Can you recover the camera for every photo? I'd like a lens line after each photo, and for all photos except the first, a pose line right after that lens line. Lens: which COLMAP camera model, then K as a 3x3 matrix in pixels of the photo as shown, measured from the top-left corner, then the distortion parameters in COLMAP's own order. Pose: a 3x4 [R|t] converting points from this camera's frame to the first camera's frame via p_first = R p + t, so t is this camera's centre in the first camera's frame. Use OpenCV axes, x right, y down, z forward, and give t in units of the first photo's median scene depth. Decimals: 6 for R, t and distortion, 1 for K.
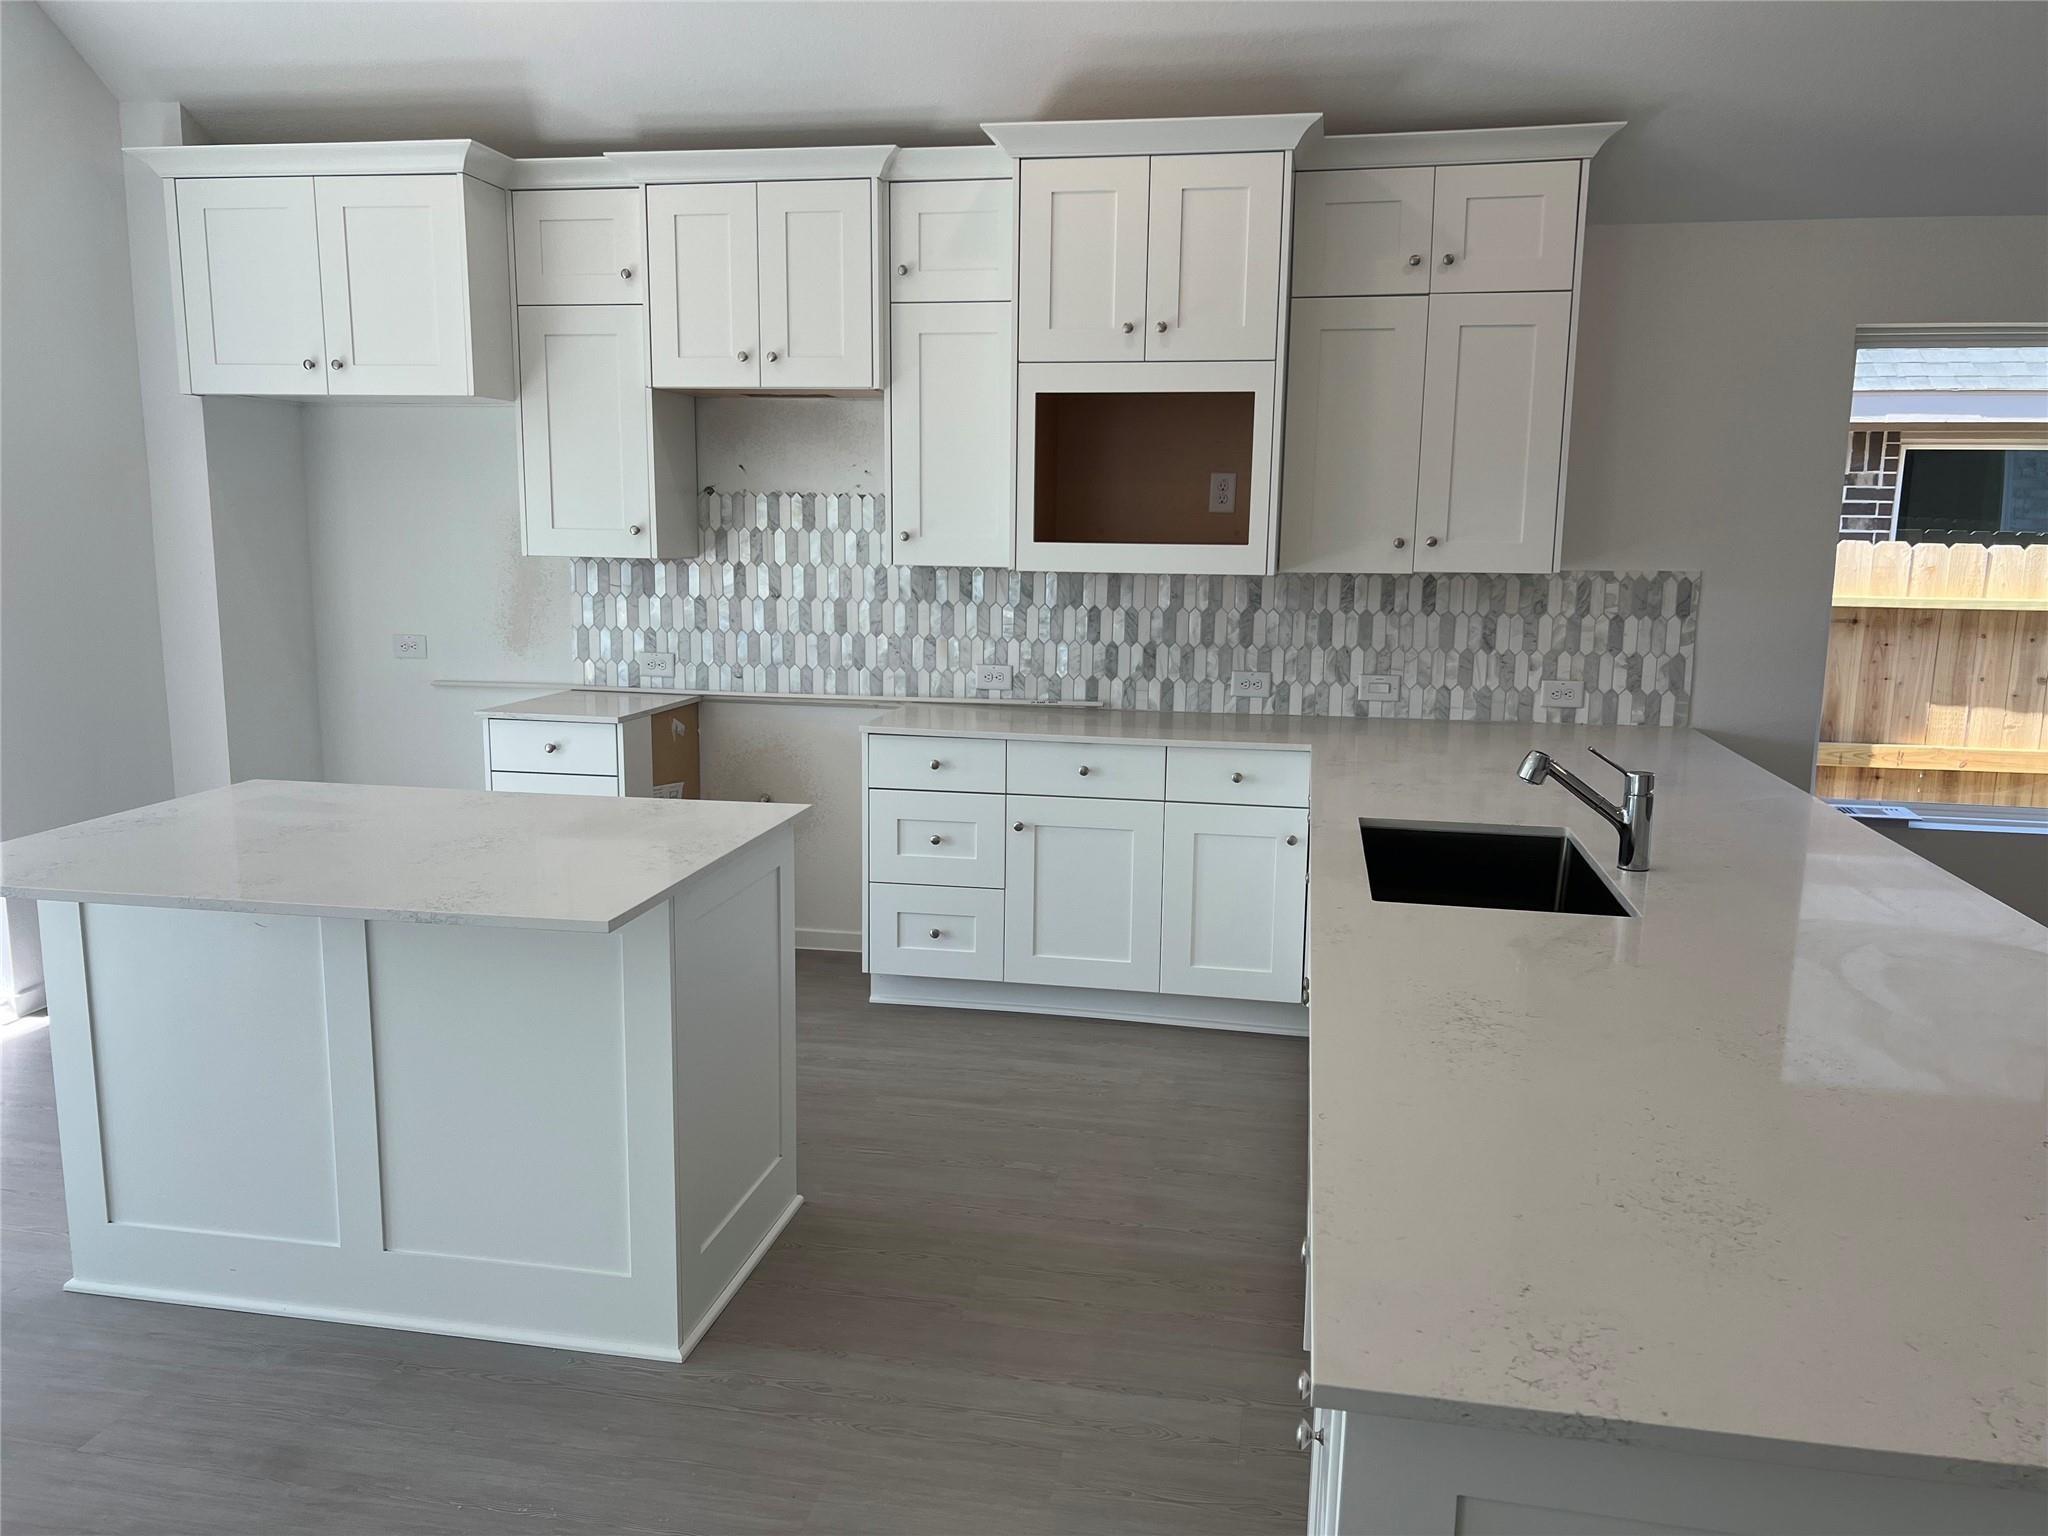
lens RADIAL K [[1538.7, 0, 1024.0], [0, 1538.7, 768.0], [0, 0, 1]] dist [0.090224, -0.096603]
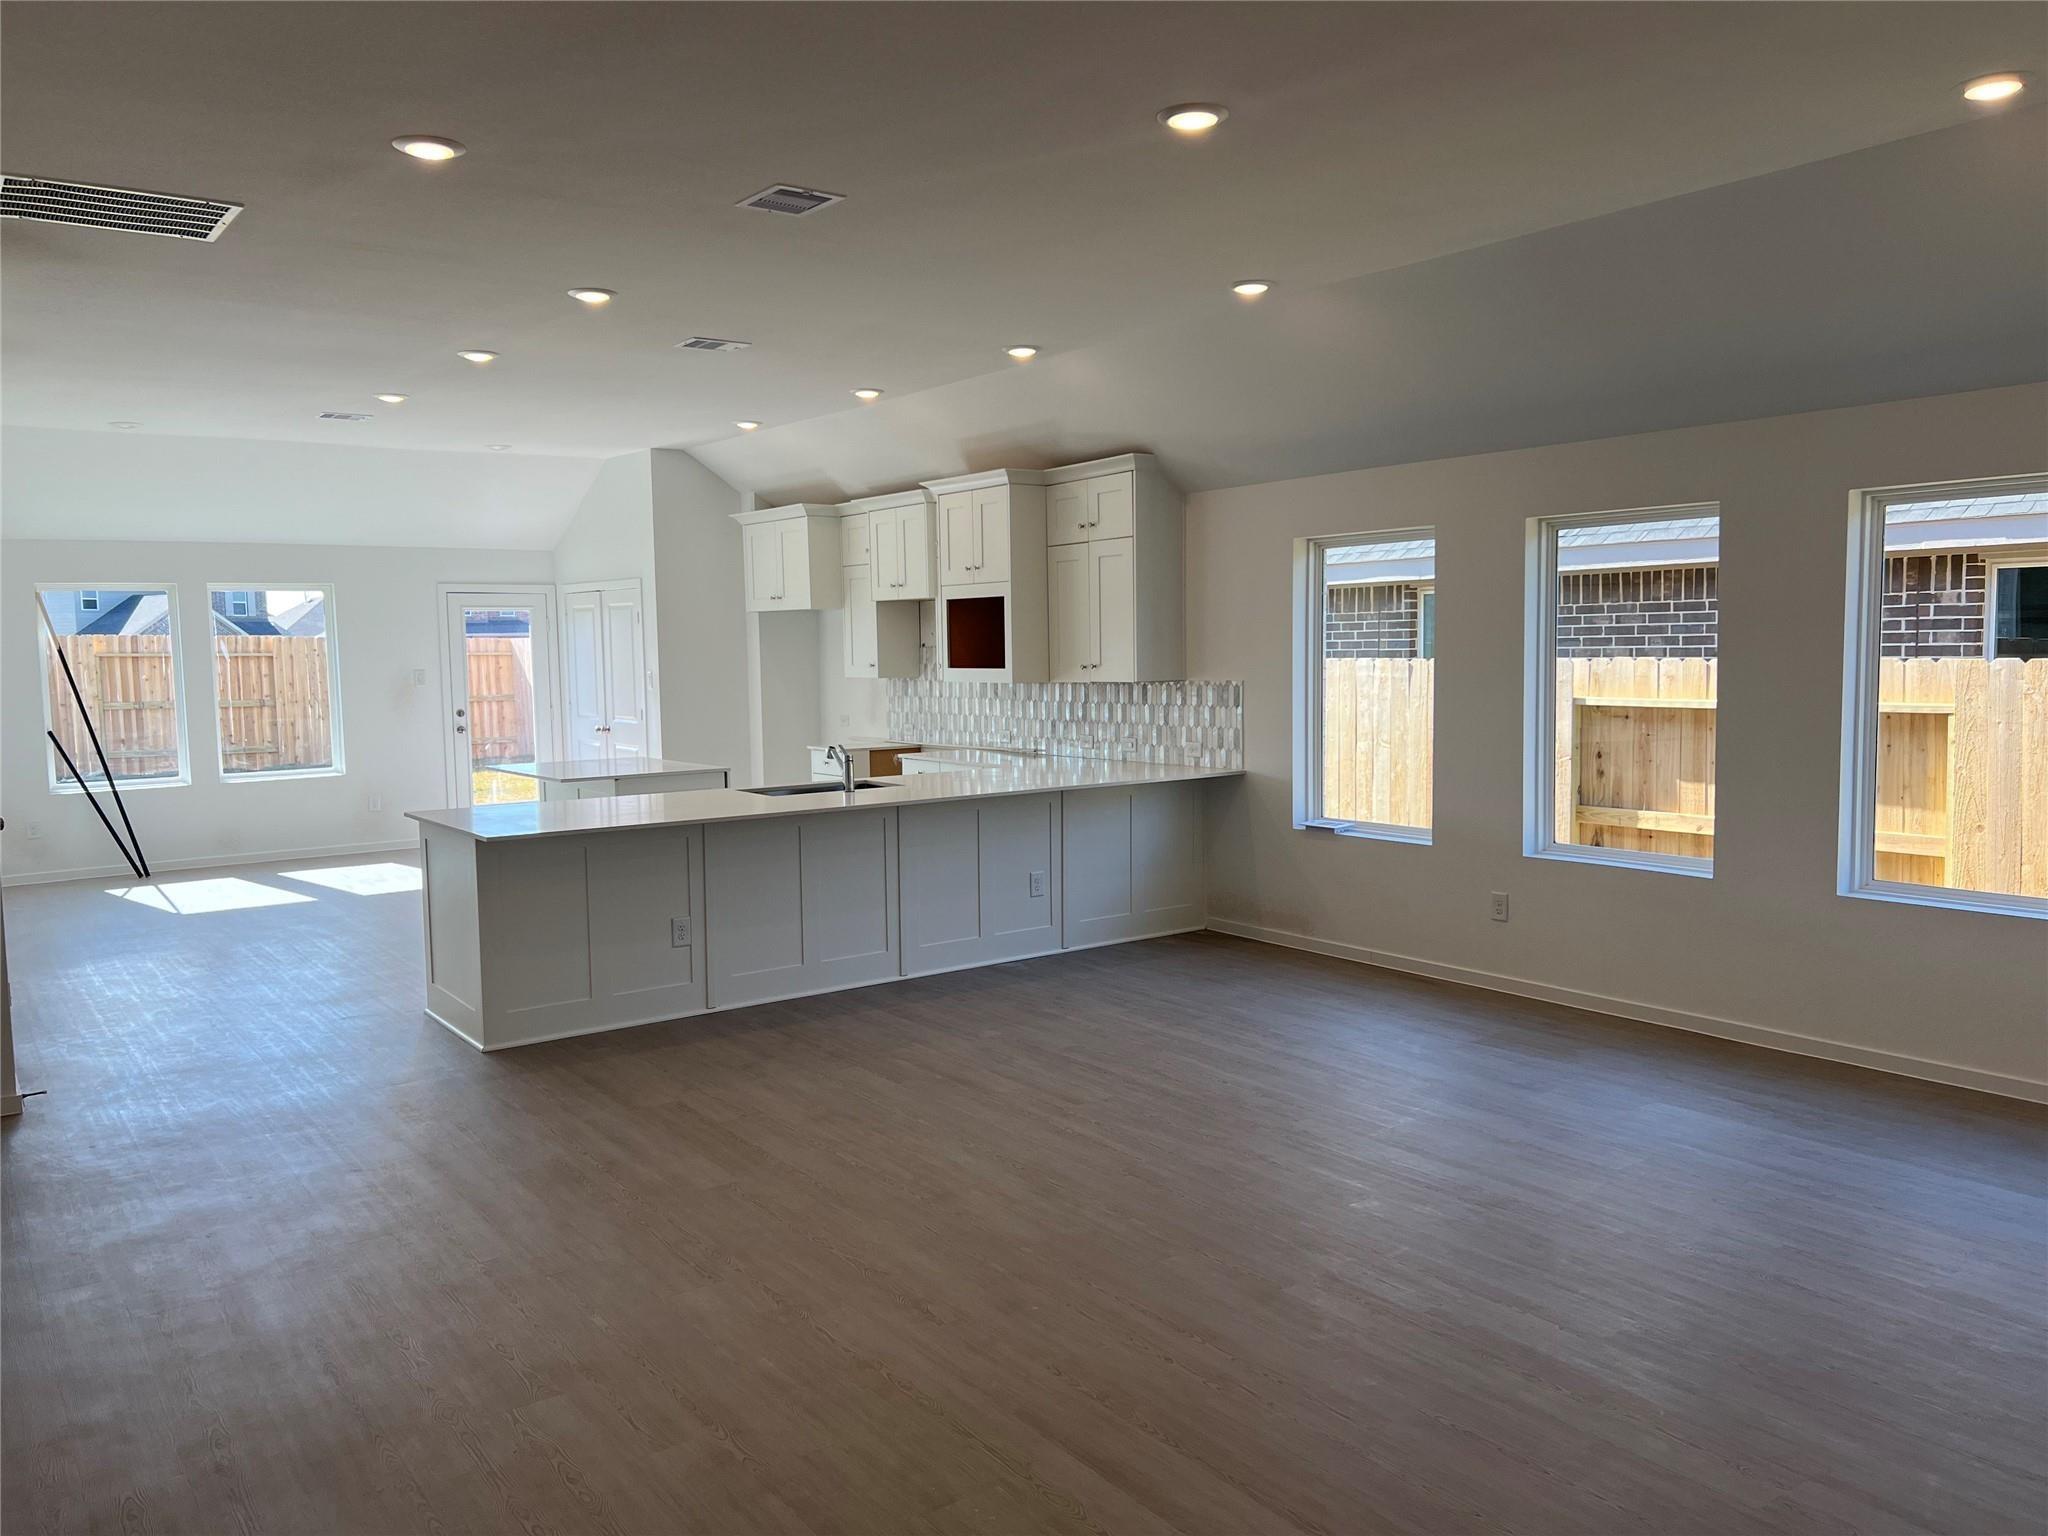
lens RADIAL K [[1538.7, 0, 1024.0], [0, 1538.7, 768.0], [0, 0, 1]] dist [0.090224, -0.096603]
pose [[0.727080, 0.030802, -0.685862, 1.077311], [-0.084303, 0.995439, -0.044665, 0.052301], [0.681357, 0.090295, 0.726360, -0.310704]]
